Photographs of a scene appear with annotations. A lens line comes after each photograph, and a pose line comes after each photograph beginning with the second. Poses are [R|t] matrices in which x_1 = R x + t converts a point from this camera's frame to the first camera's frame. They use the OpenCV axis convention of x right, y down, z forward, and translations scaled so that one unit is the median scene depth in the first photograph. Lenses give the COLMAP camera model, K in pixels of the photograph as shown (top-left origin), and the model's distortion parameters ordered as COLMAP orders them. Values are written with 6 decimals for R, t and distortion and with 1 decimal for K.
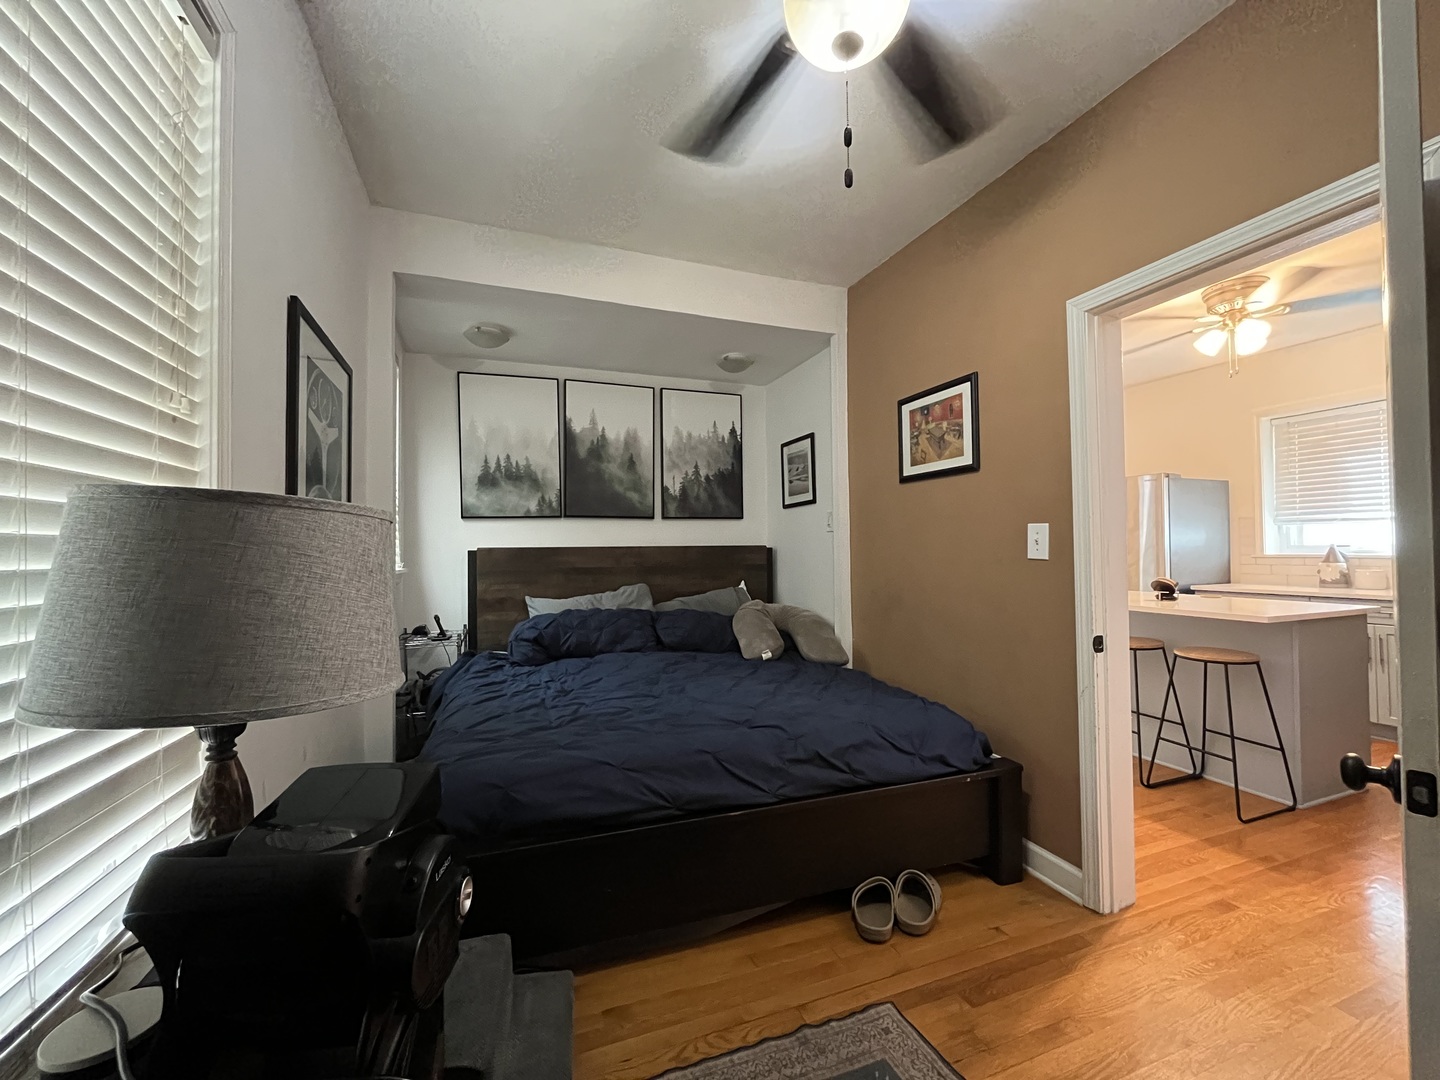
lens RADIAL K [[583.4, 0, 715.5], [0, 583.4, 538.8], [0, 0, 1]] dist [-0.002088, -0.000421]
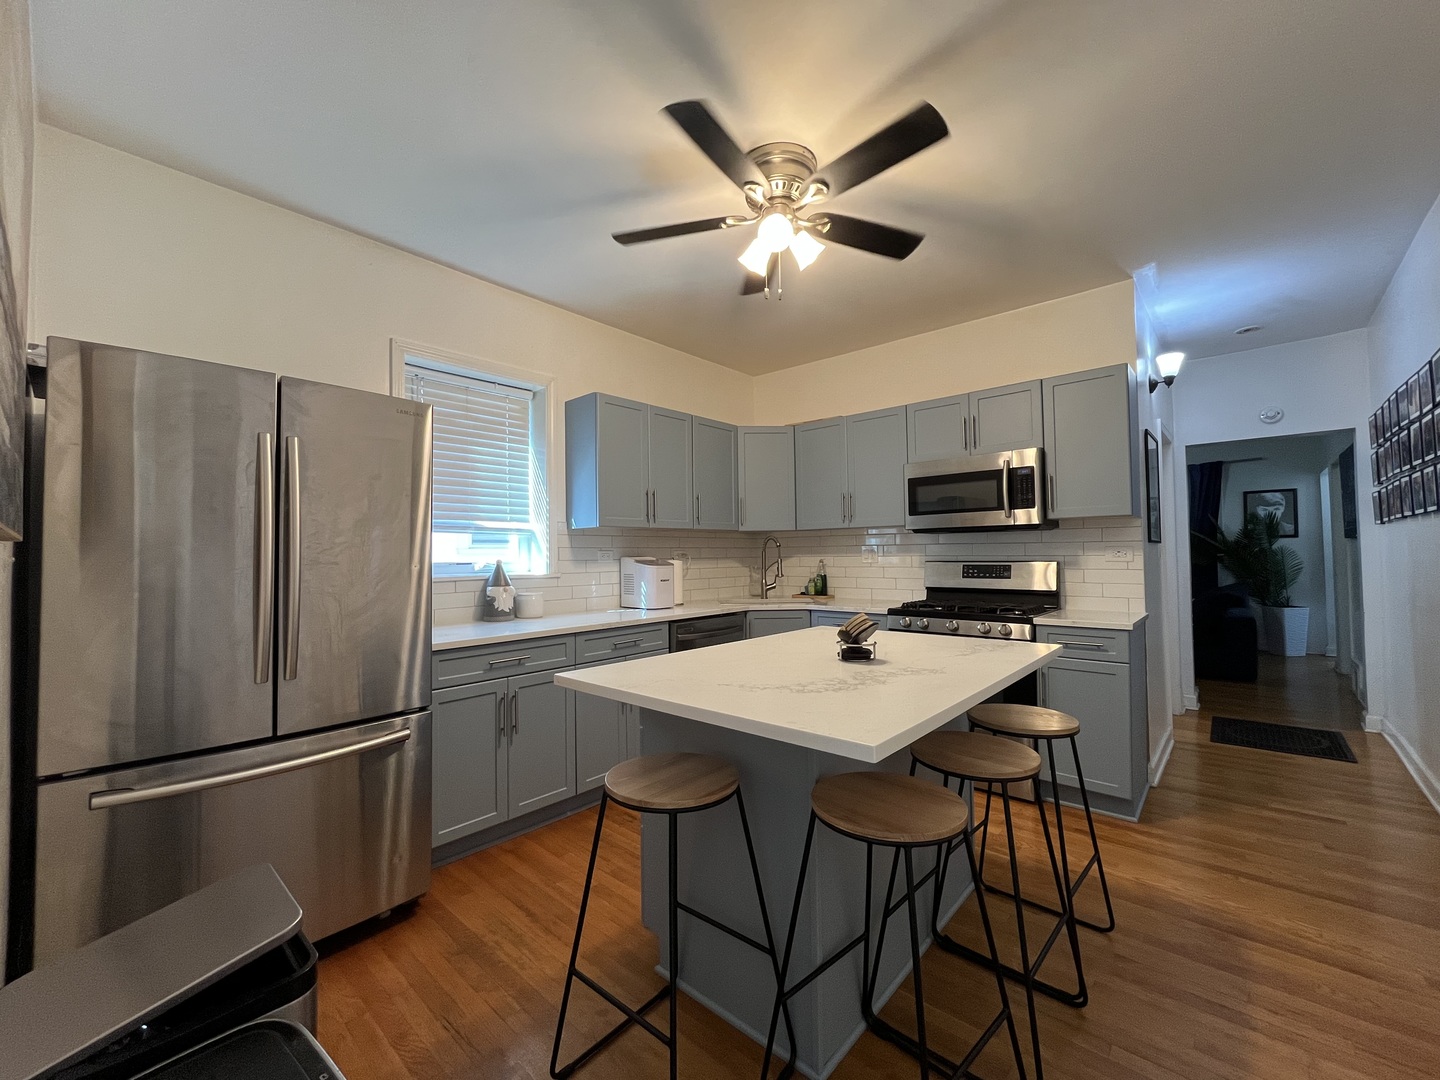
lens RADIAL K [[583.4, 0, 715.5], [0, 583.4, 538.8], [0, 0, 1]] dist [-0.002088, -0.000421]
pose [[-0.458333, 0.037773, 0.887977, 0.280770], [-0.000185, 0.999092, -0.042595, 0.012569], [-0.888780, -0.019686, -0.457910, 1.097717]]
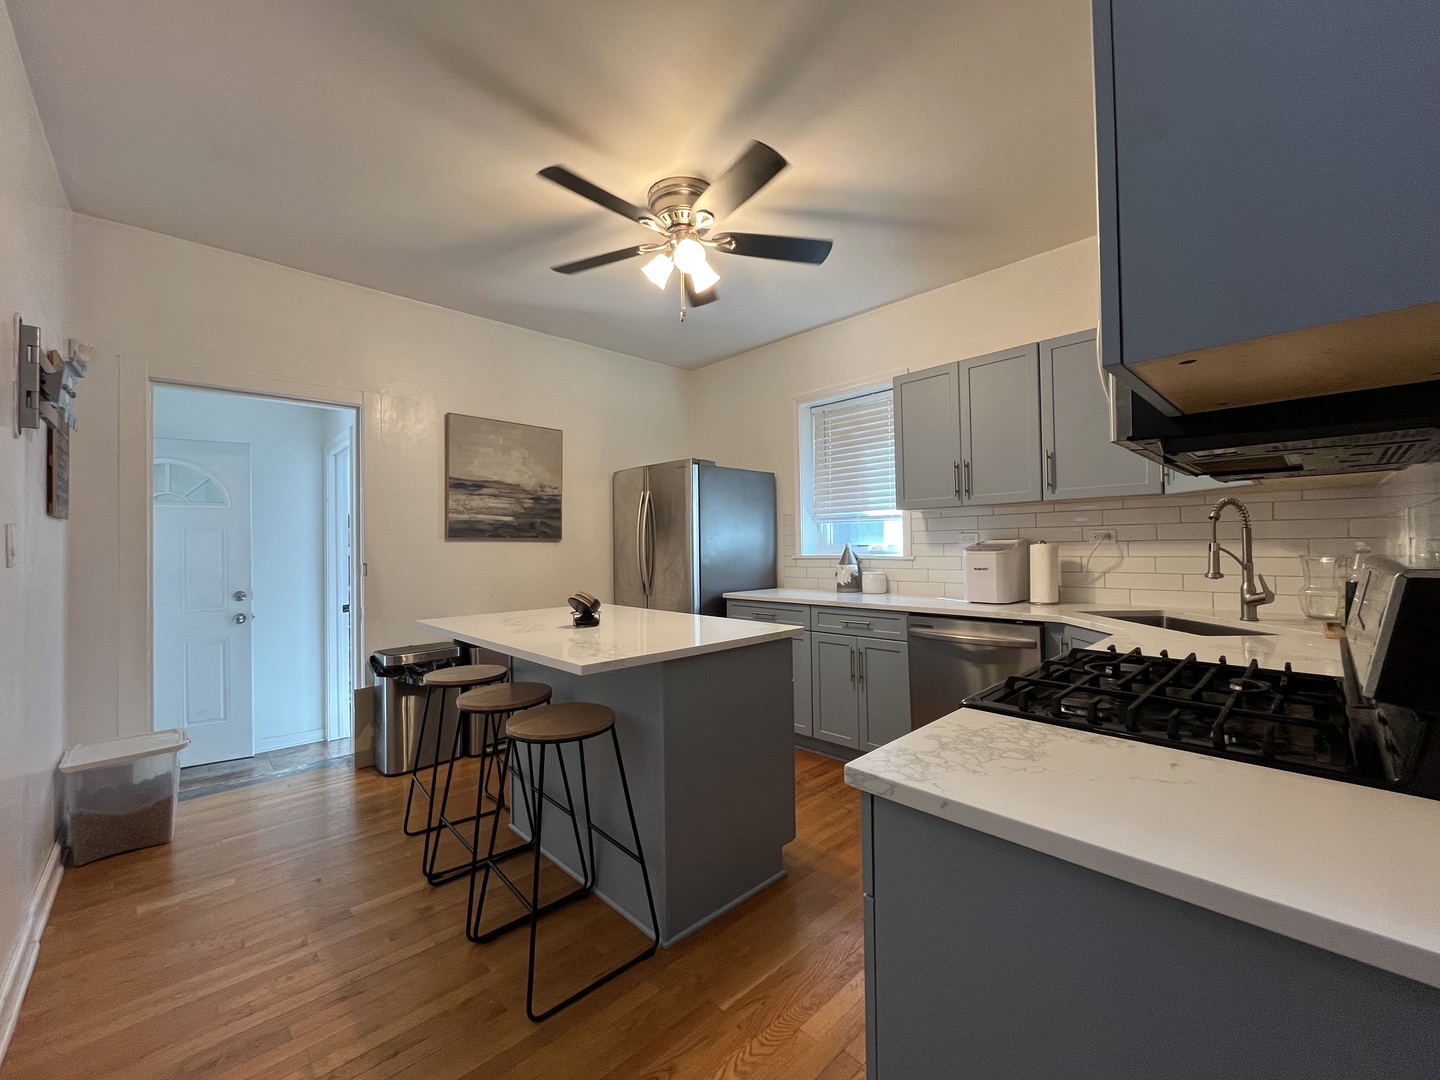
lens RADIAL K [[583.4, 0, 715.5], [0, 583.4, 538.8], [0, 0, 1]] dist [-0.002088, -0.000421]
pose [[0.922319, 0.000013, 0.386430, 0.517935], [0.000278, 1.000000, -0.000696, 0.001623], [-0.386430, 0.000749, 0.922318, 0.238268]]
